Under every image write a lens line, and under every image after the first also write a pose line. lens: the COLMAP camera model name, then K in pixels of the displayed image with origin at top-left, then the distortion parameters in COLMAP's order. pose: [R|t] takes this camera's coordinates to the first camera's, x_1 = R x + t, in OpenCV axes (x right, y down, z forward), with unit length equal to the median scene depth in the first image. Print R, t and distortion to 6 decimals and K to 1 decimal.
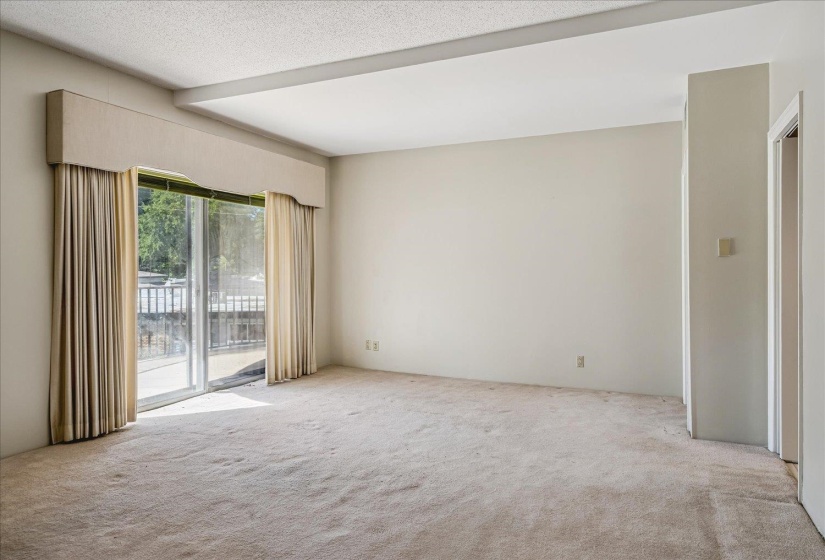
lens RADIAL K [[580.5, 0, 379.8], [0, 580.5, 281.2], [0, 0, 1]] dist [0.018881, -0.005532]
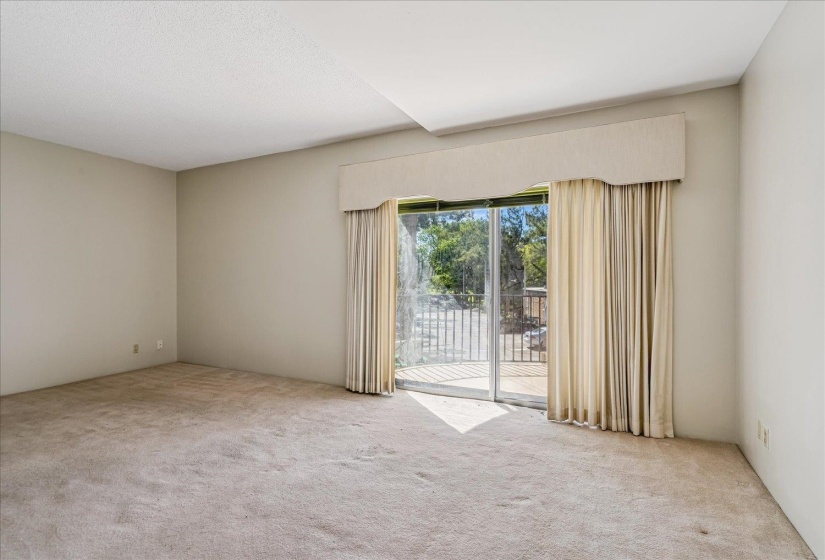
lens RADIAL K [[405.7, 0, 414.0], [0, 405.7, 279.9], [0, 0, 1]] dist [0.004002, -0.000596]
pose [[-0.007546, -0.000888, -0.999971, 0.552032], [-0.026462, 0.999650, -0.000688, -0.018739], [0.999621, 0.026456, -0.007567, 1.180278]]
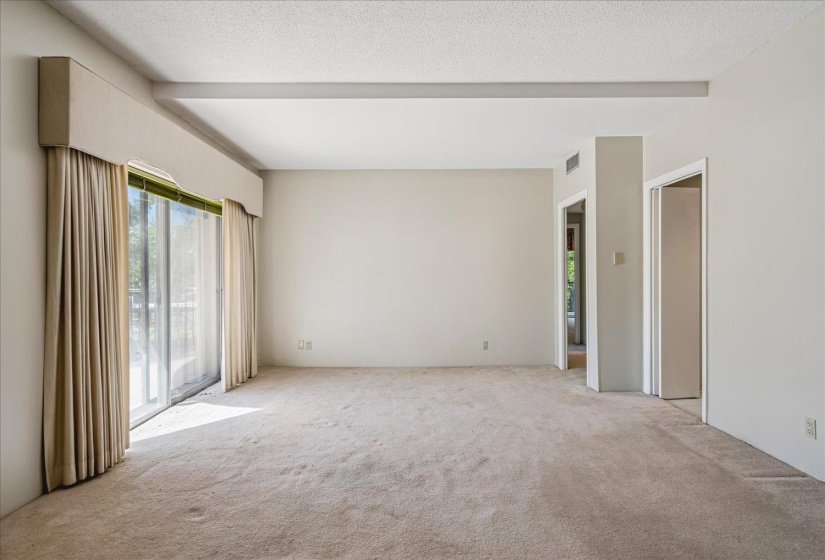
lens RADIAL K [[478.2, 0, 411.3], [0, 478.2, 278.8], [0, 0, 1]] dist [0.012406, -0.001110]
pose [[0.886979, -0.007620, 0.461746, -0.418688], [0.015641, 0.999786, -0.013546, 0.001718], [-0.461544, 0.019237, 0.886909, 0.173643]]
